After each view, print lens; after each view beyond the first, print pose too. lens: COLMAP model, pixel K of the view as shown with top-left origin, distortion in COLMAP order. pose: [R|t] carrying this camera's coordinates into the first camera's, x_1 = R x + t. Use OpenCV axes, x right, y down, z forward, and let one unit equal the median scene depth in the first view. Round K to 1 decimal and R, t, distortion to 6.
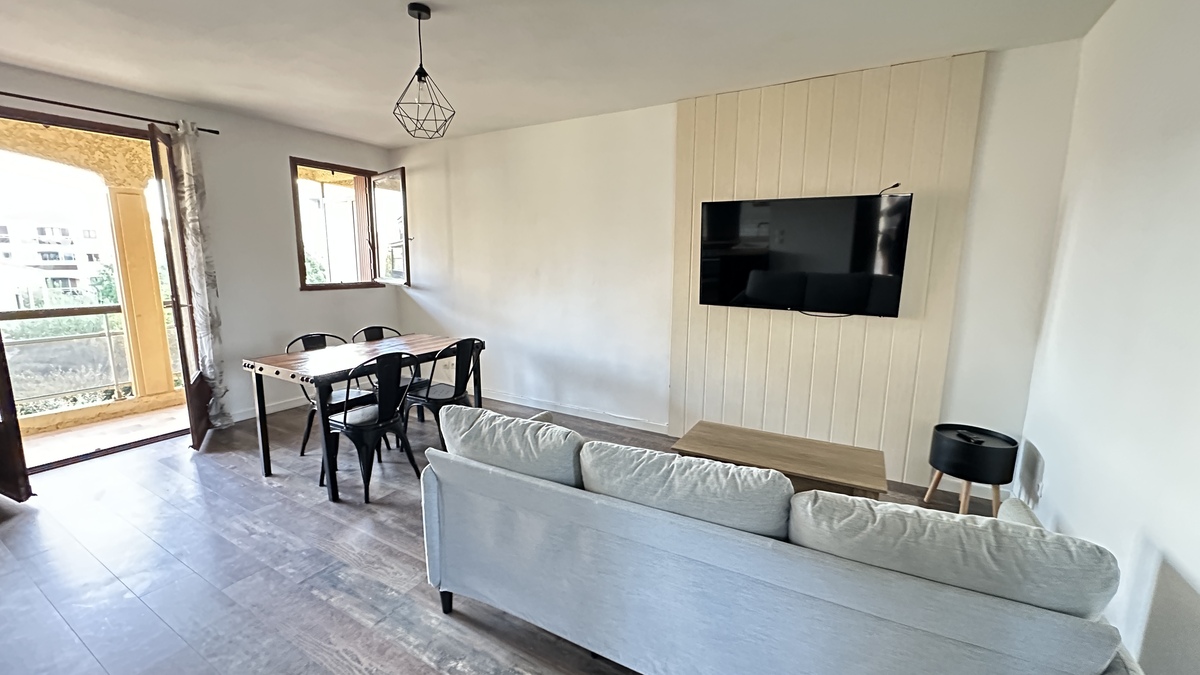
lens RADIAL K [[479.4, 0, 600.0], [0, 479.4, 337.5], [0, 0, 1]] dist [-0.004029, -0.000256]
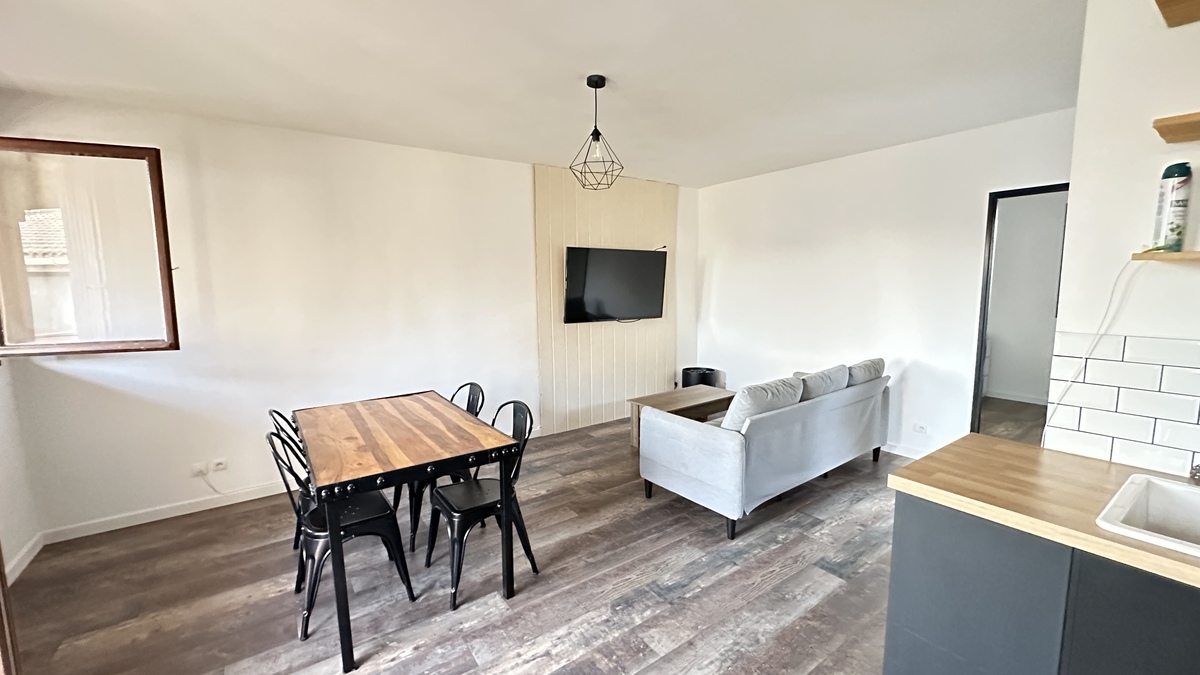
lens RADIAL K [[480.8, 0, 600.0], [0, 480.8, 337.5], [0, 0, 1]] dist [-0.002133, -0.000196]
pose [[0.411409, -0.120707, 0.903423, -0.985621], [0.165619, 0.984591, 0.056131, -0.094460], [-0.896277, 0.126531, 0.425061, 0.385743]]
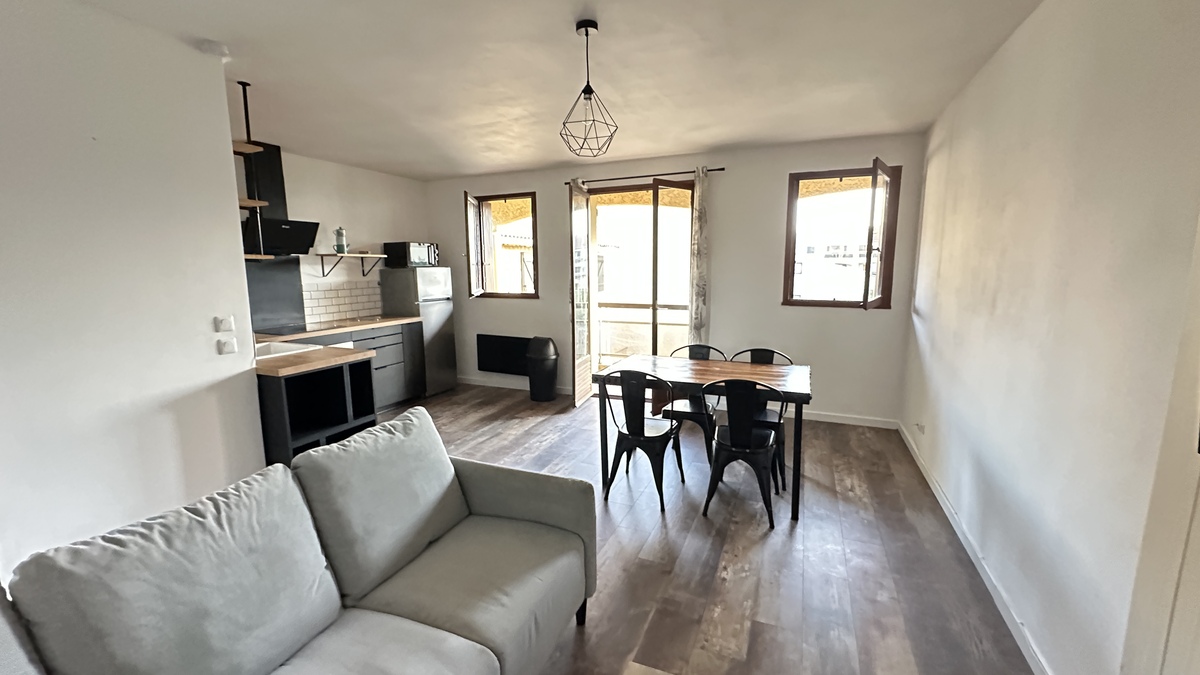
lens RADIAL K [[480.8, 0, 600.0], [0, 480.8, 337.5], [0, 0, 1]] dist [-0.002133, -0.000196]
pose [[0.127489, 0.137072, -0.982323, 0.447287], [-0.156584, 0.980766, 0.116533, -0.118622], [0.979402, 0.138960, 0.146500, 0.644532]]
